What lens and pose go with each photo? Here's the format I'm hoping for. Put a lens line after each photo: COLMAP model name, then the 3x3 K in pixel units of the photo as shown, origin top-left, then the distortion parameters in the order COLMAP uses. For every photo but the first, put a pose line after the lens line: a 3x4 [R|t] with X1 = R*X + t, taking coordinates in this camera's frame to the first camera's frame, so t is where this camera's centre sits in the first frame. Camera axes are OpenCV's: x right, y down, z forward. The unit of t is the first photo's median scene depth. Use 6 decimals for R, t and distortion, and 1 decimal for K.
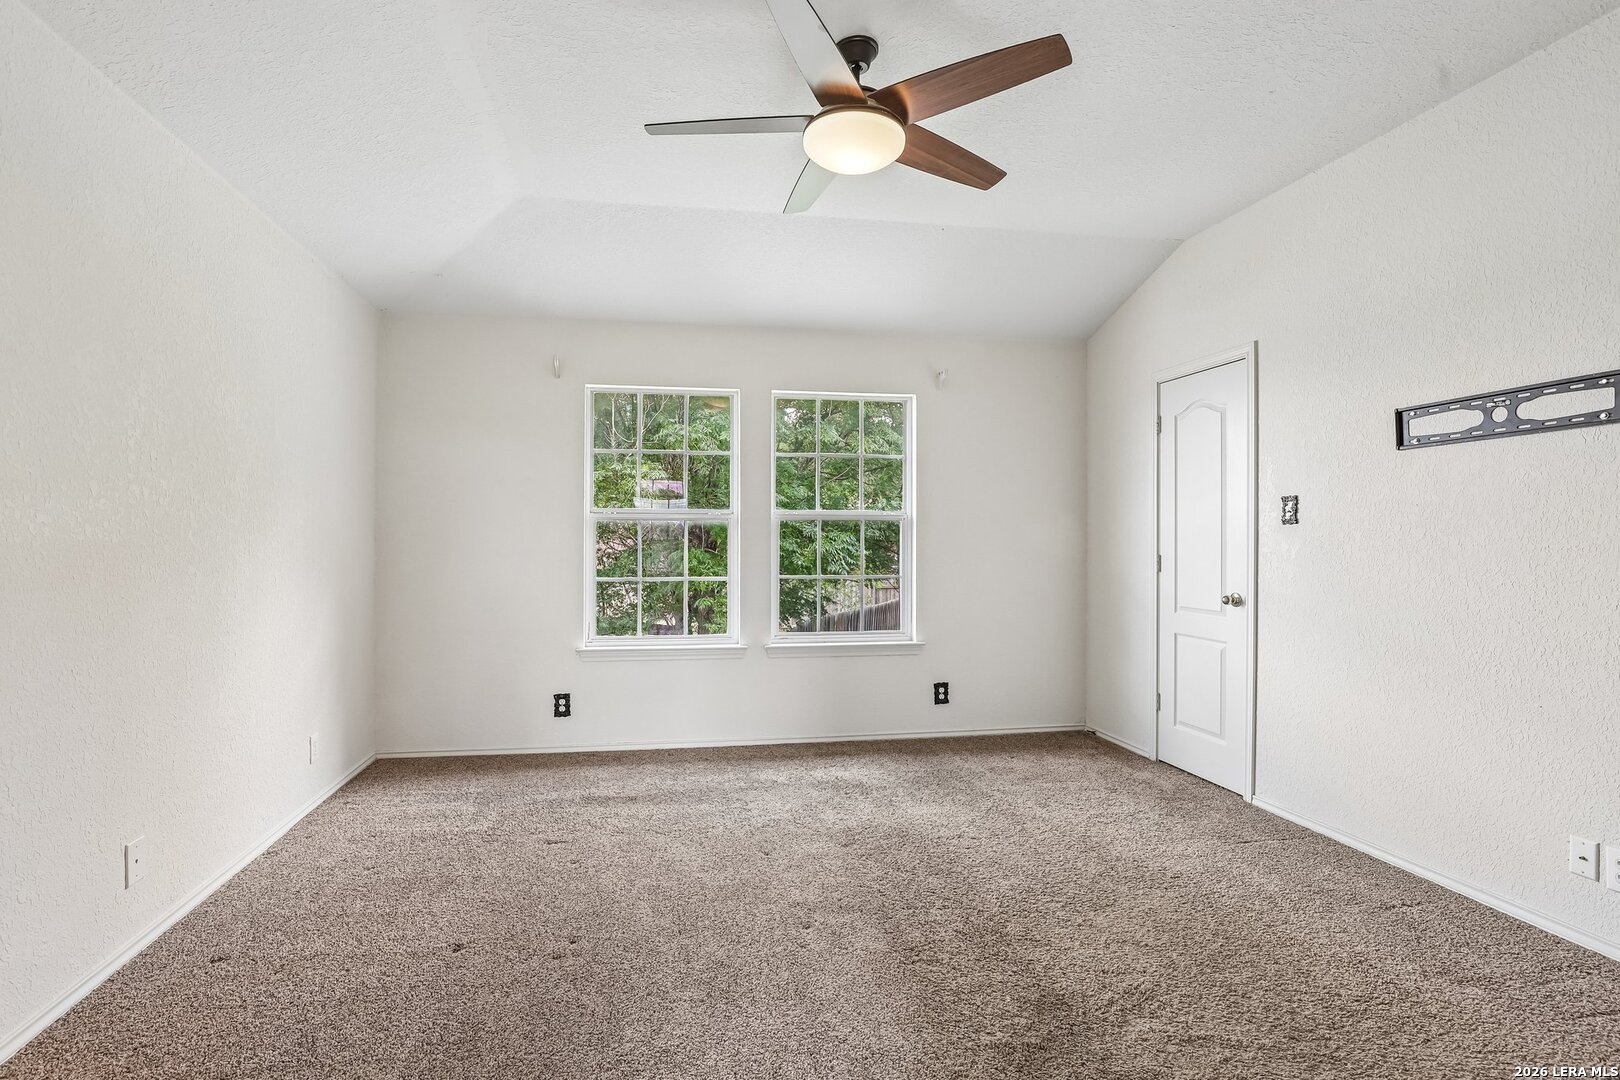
lens RADIAL K [[771.5, 0, 818.7], [0, 771.5, 545.9], [0, 0, 1]] dist [-0.034256, 0.009493]
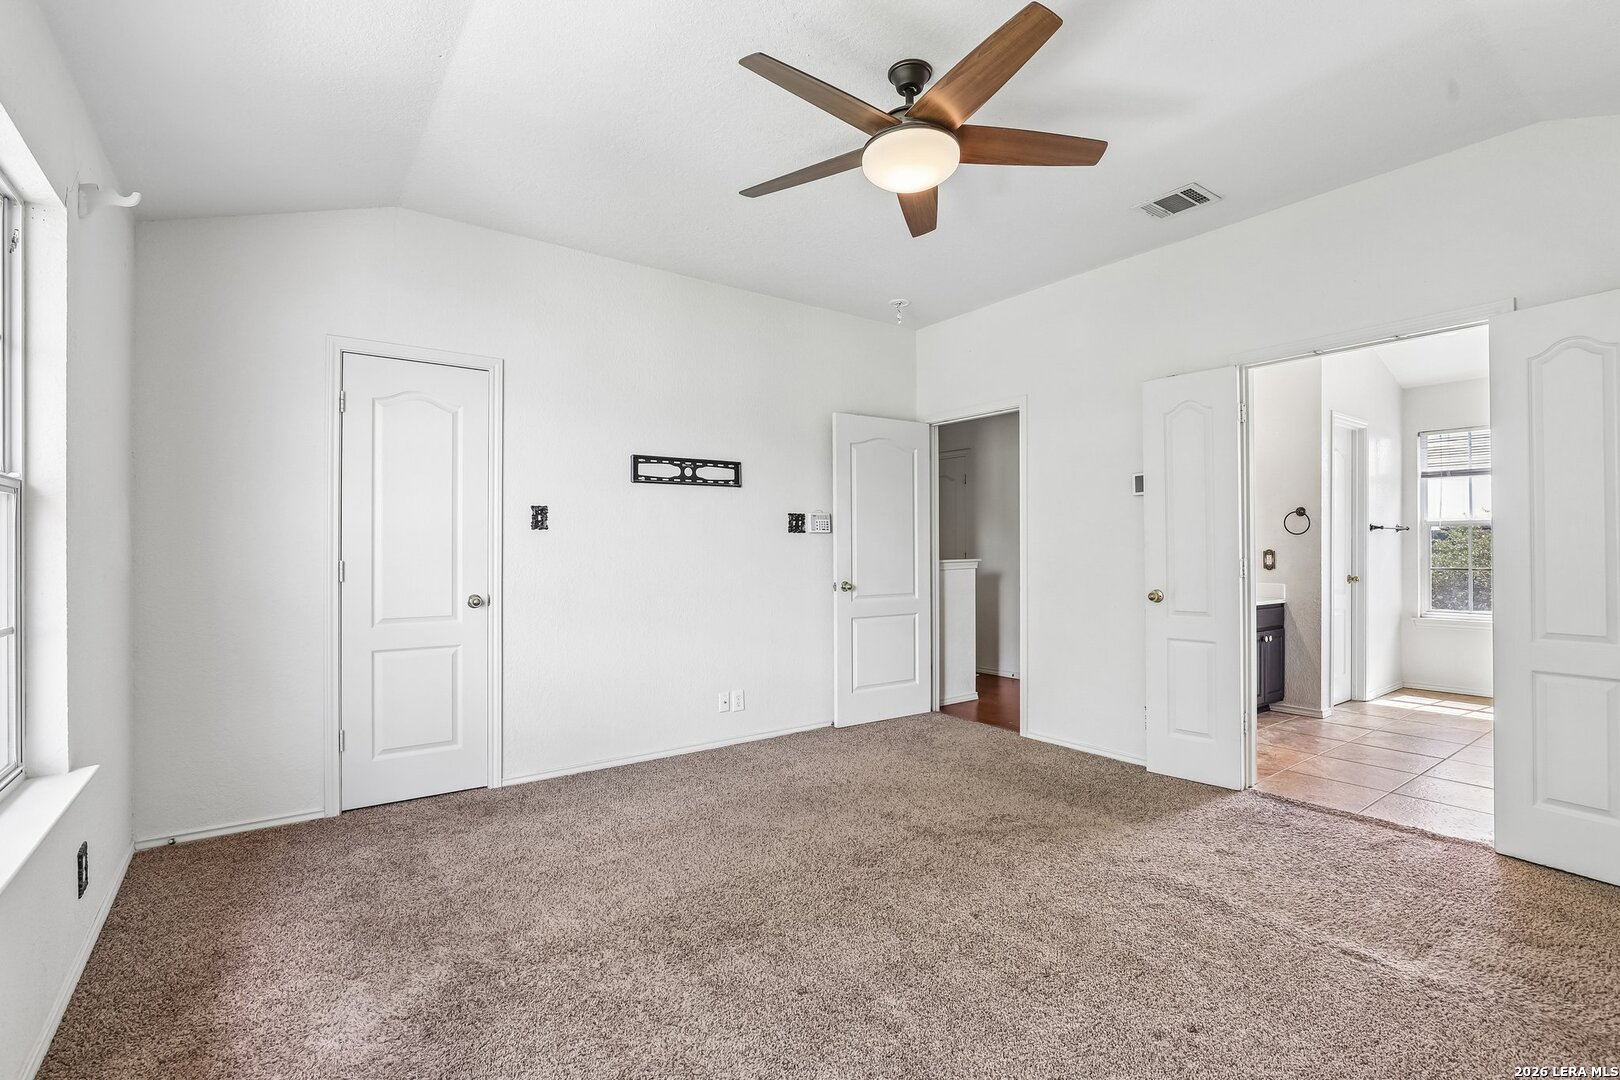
lens RADIAL K [[767.7, 0, 807.7], [0, 767.7, 542.6], [0, 0, 1]] dist [-0.036426, 0.005381]
pose [[-0.417936, -0.004433, 0.908465, -0.751133], [0.001539, 0.999983, 0.005588, -0.017027], [-0.908475, 0.003733, -0.417923, 1.341556]]
